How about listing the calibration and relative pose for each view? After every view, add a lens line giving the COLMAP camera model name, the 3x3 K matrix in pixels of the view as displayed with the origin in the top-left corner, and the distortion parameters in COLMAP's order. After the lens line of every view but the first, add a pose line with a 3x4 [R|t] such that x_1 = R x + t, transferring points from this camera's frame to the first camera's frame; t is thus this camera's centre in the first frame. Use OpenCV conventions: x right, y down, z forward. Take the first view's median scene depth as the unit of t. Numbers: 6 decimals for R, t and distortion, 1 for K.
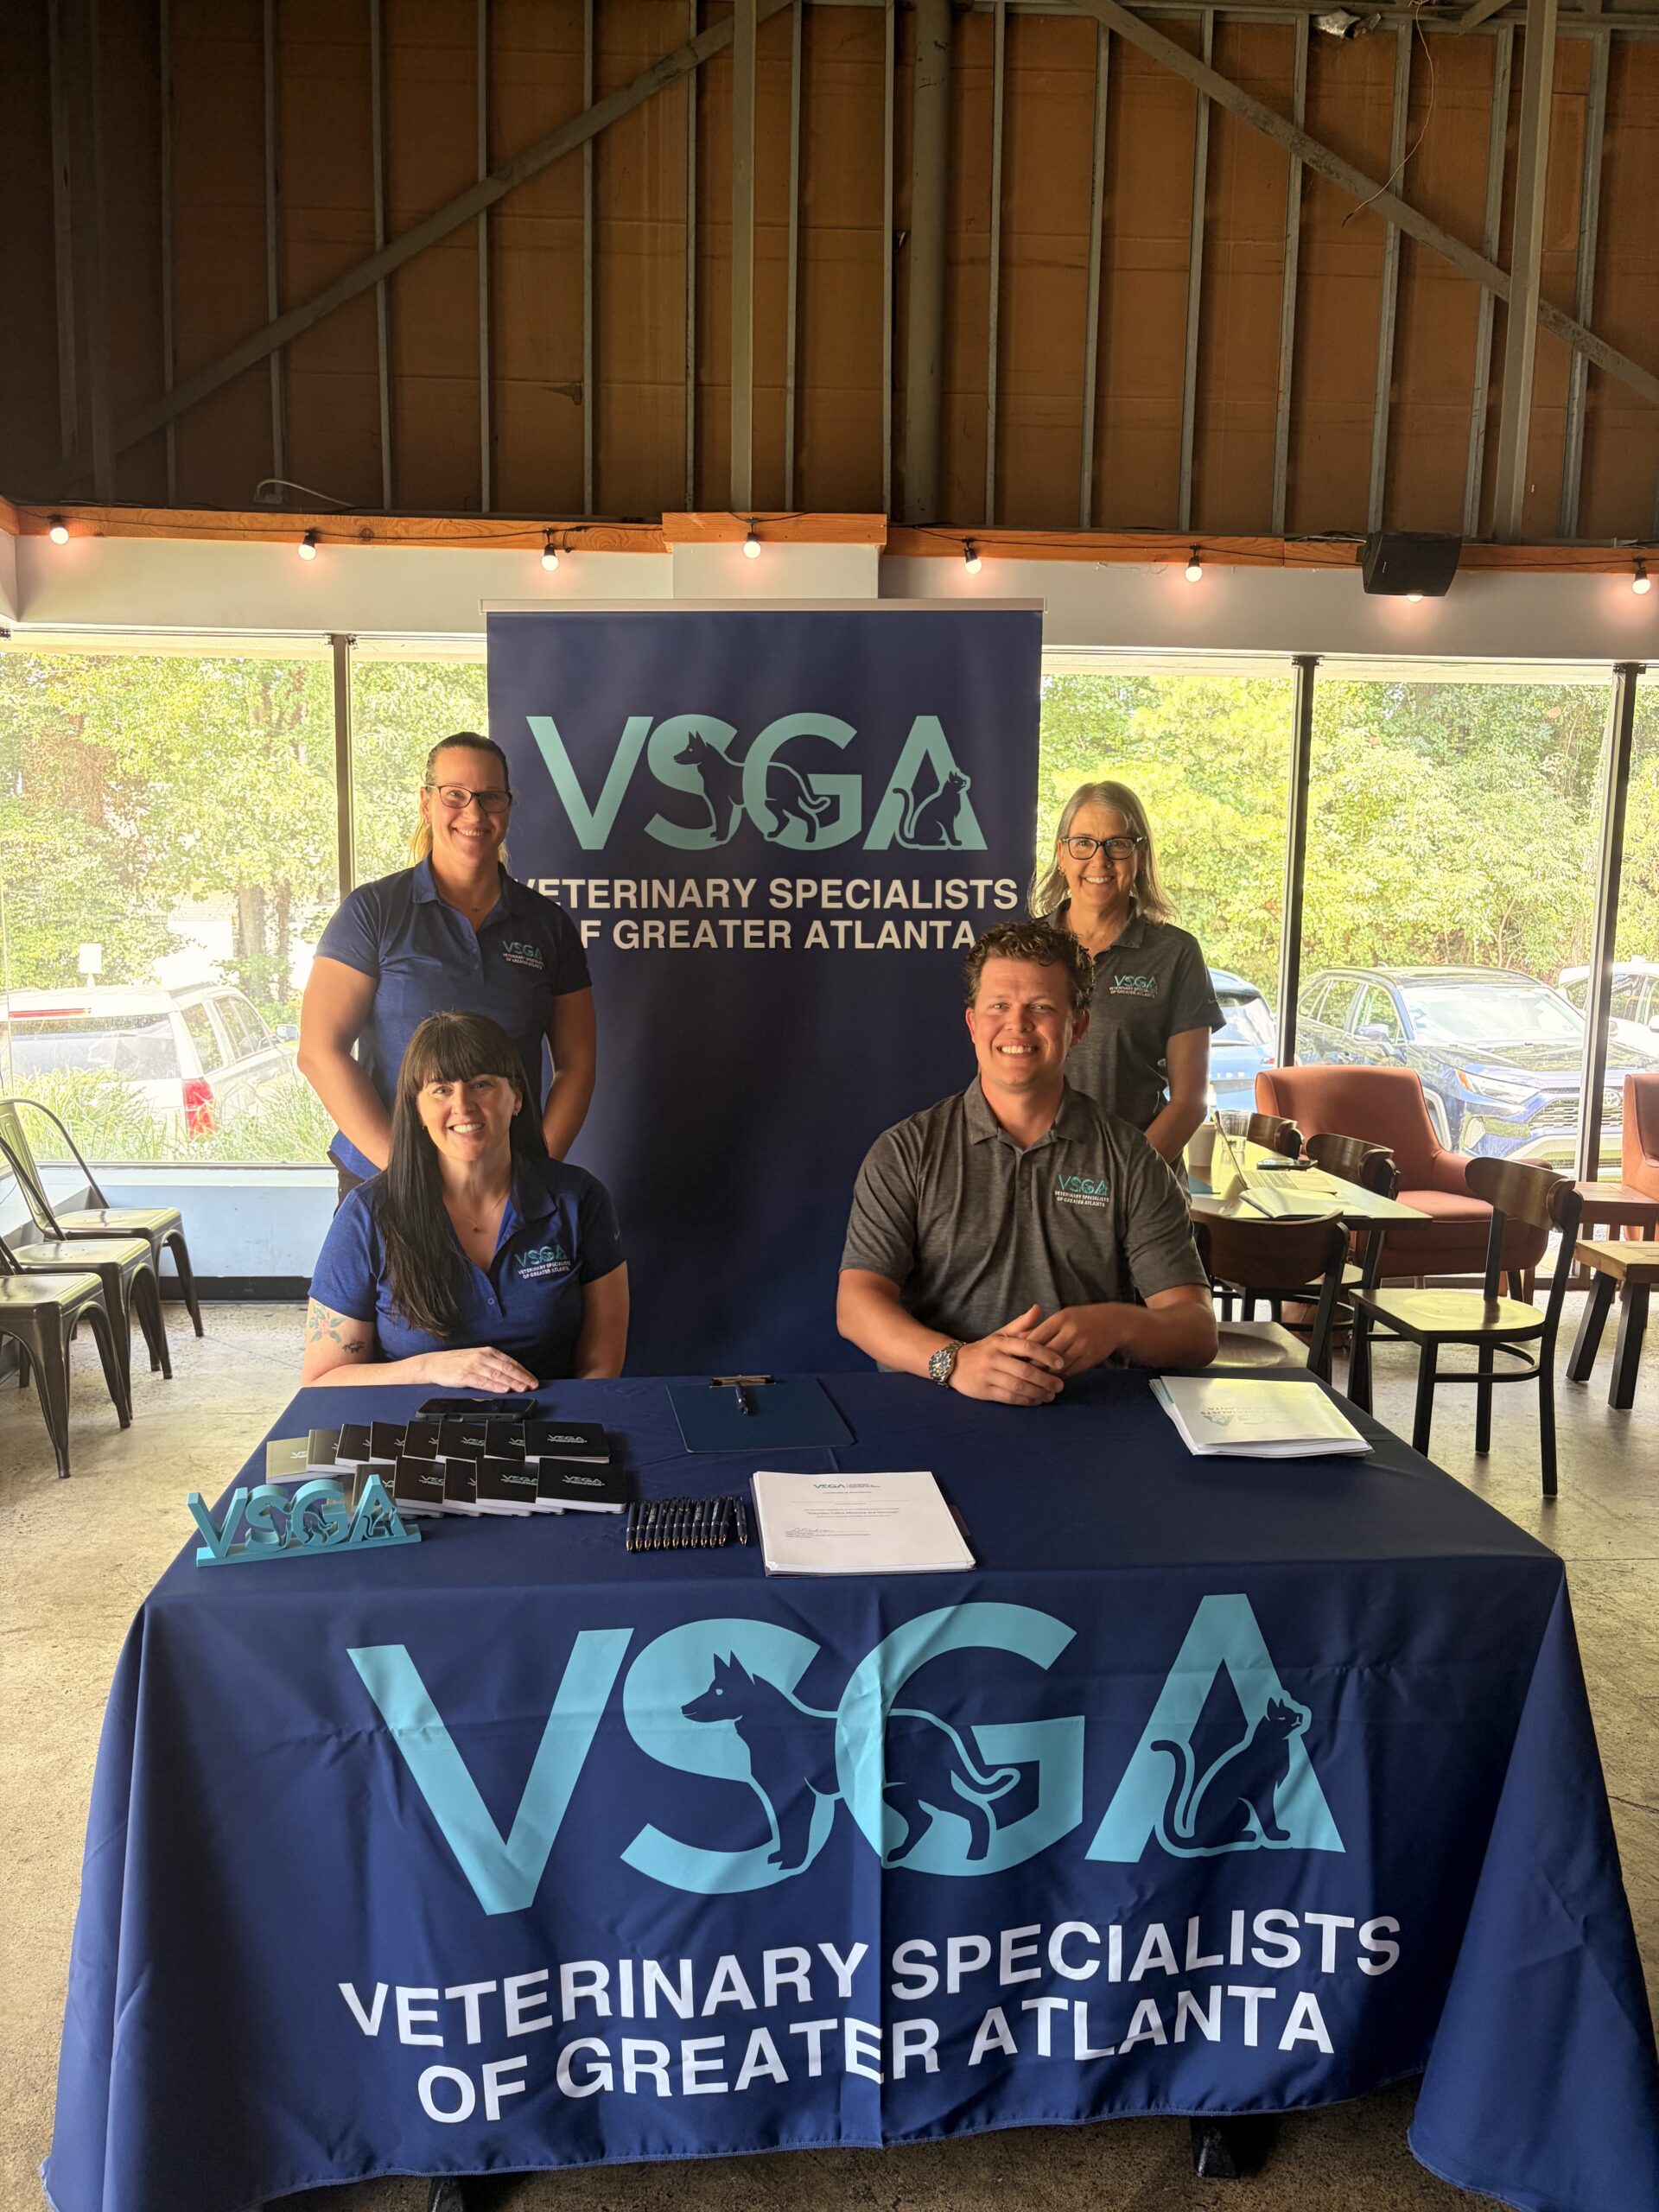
lens RADIAL K [[1664.6, 0, 832.2], [0, 1664.6, 1099.3], [0, 0, 1]] dist [-0.009903, 0.002480]
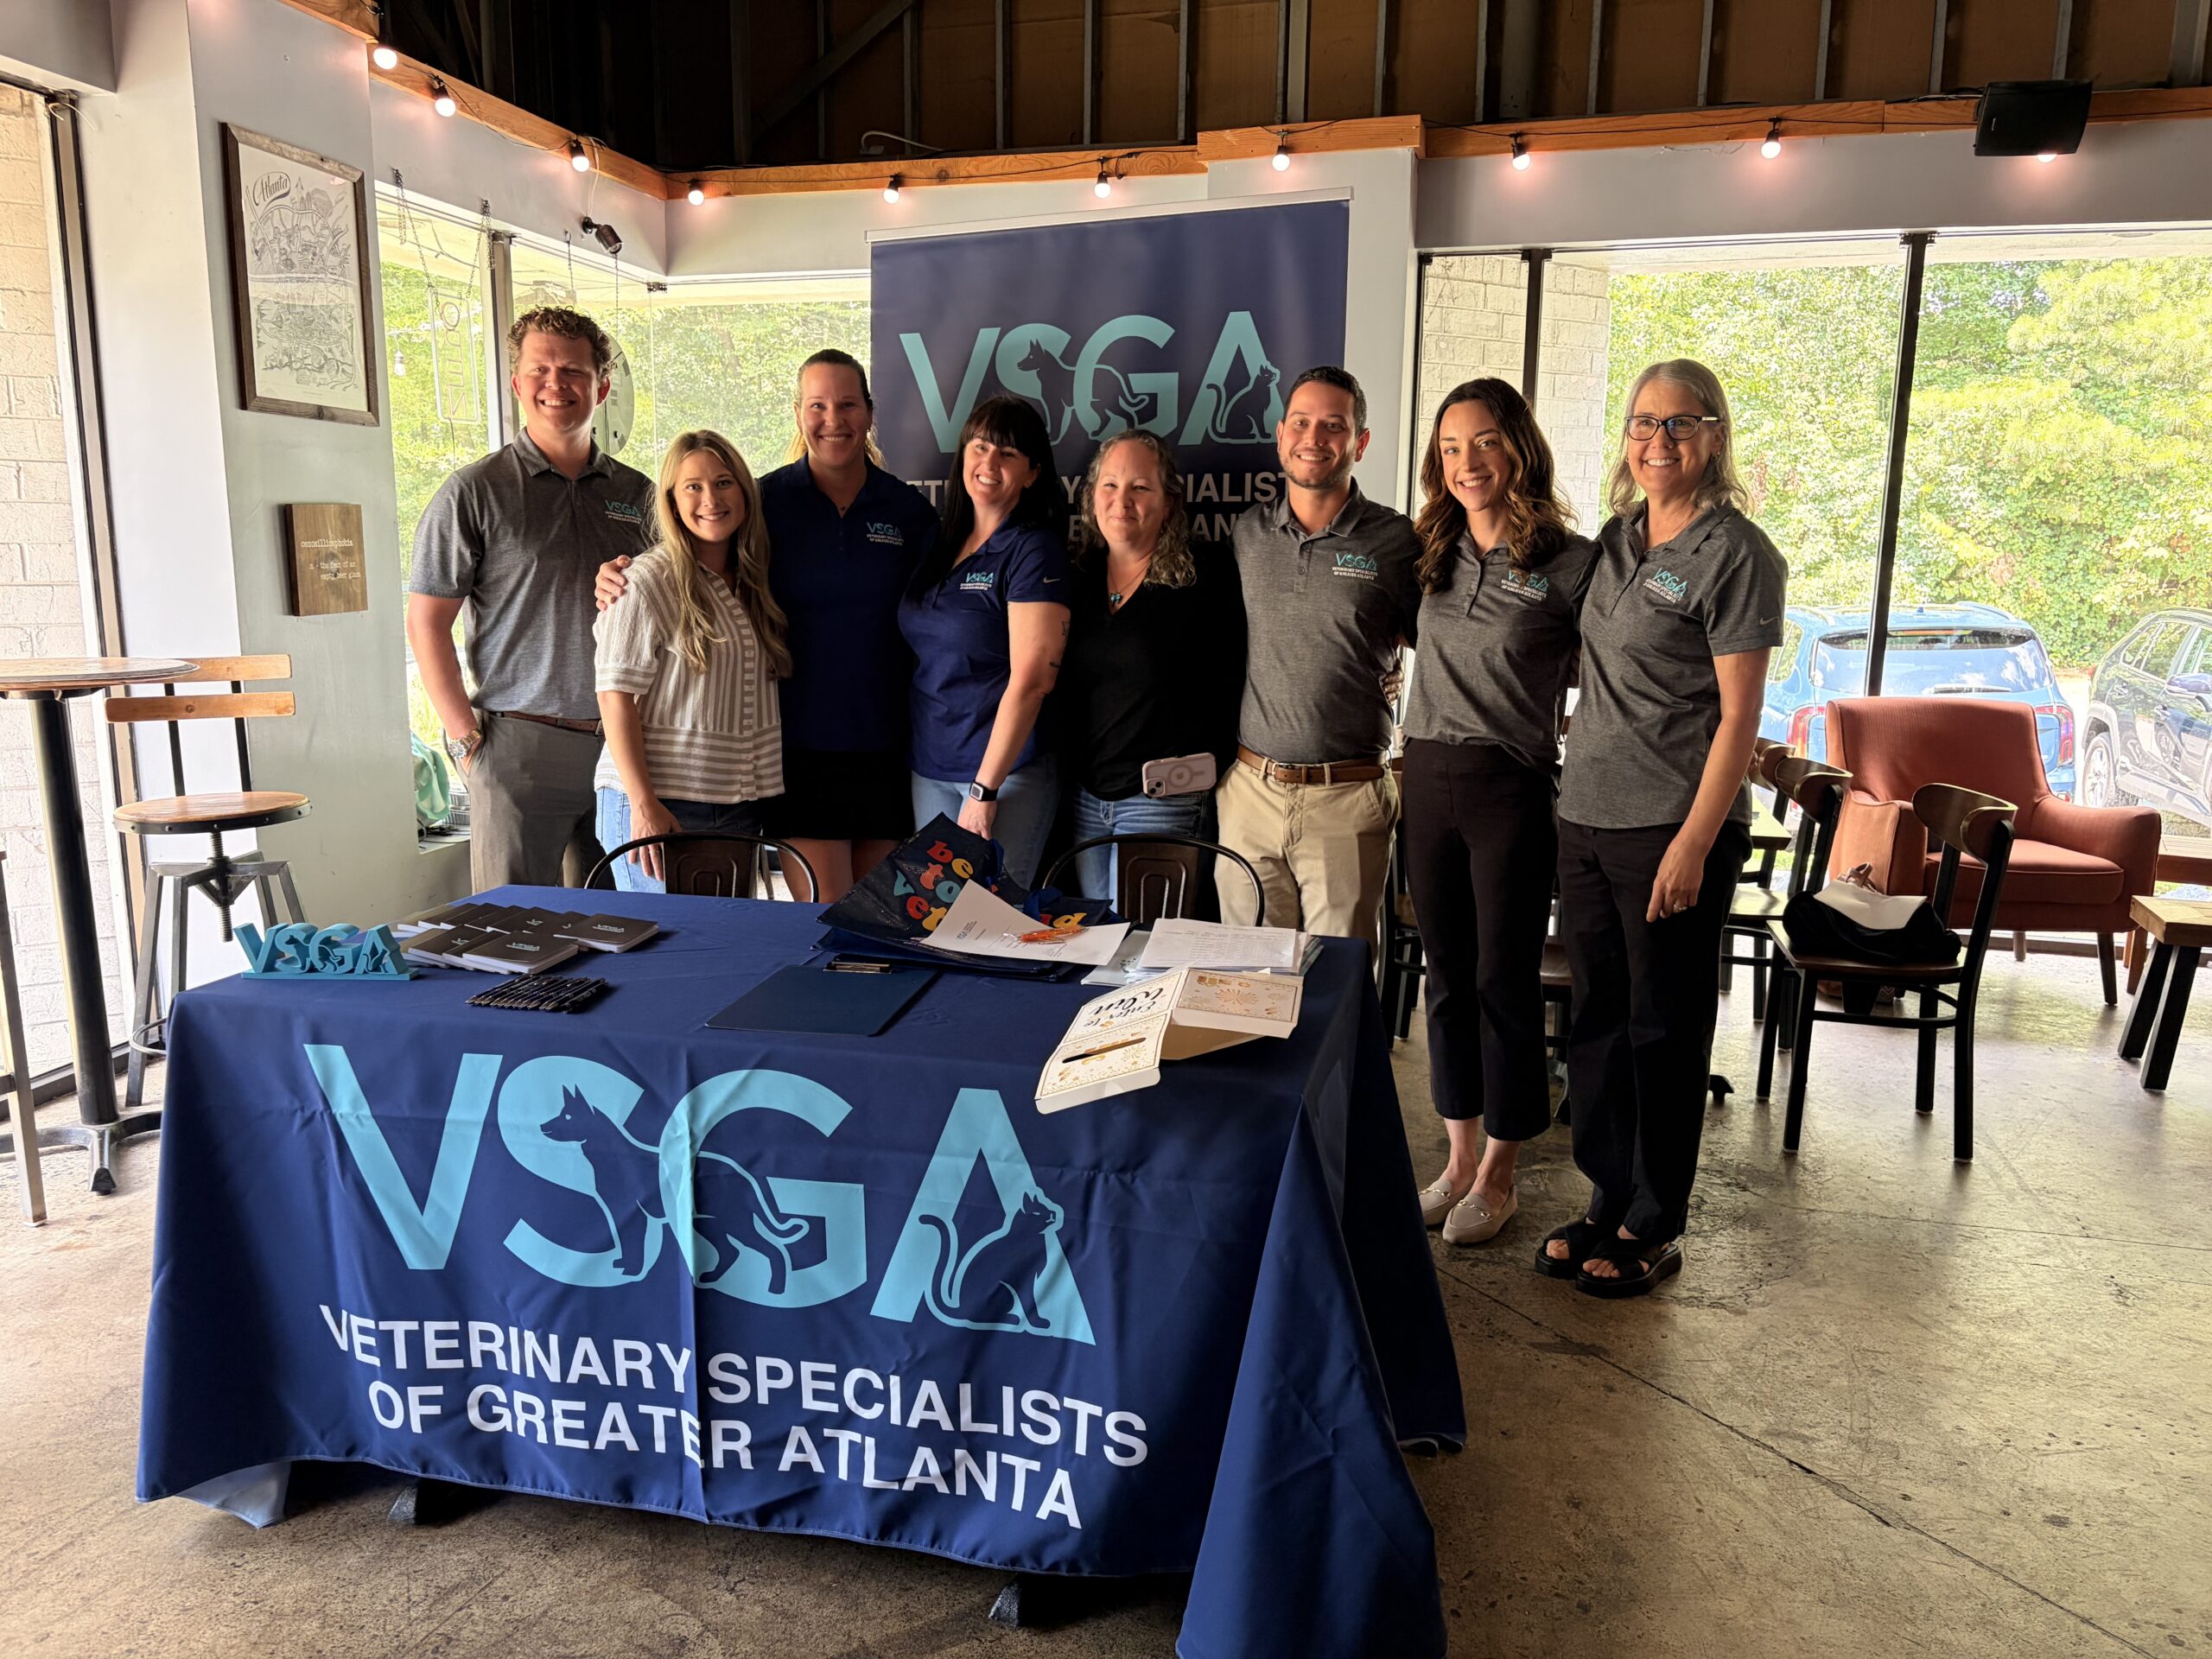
lens RADIAL K [[1664.6, 0, 1125.2], [0, 1664.6, 833.1], [0, 0, 1]] dist [-0.009903, 0.002480]
pose [[0.937077, 0.057197, -0.344405, 0.672643], [-0.039528, 0.997527, 0.058116, 0.060338], [0.346877, -0.040846, 0.937021, 0.016315]]
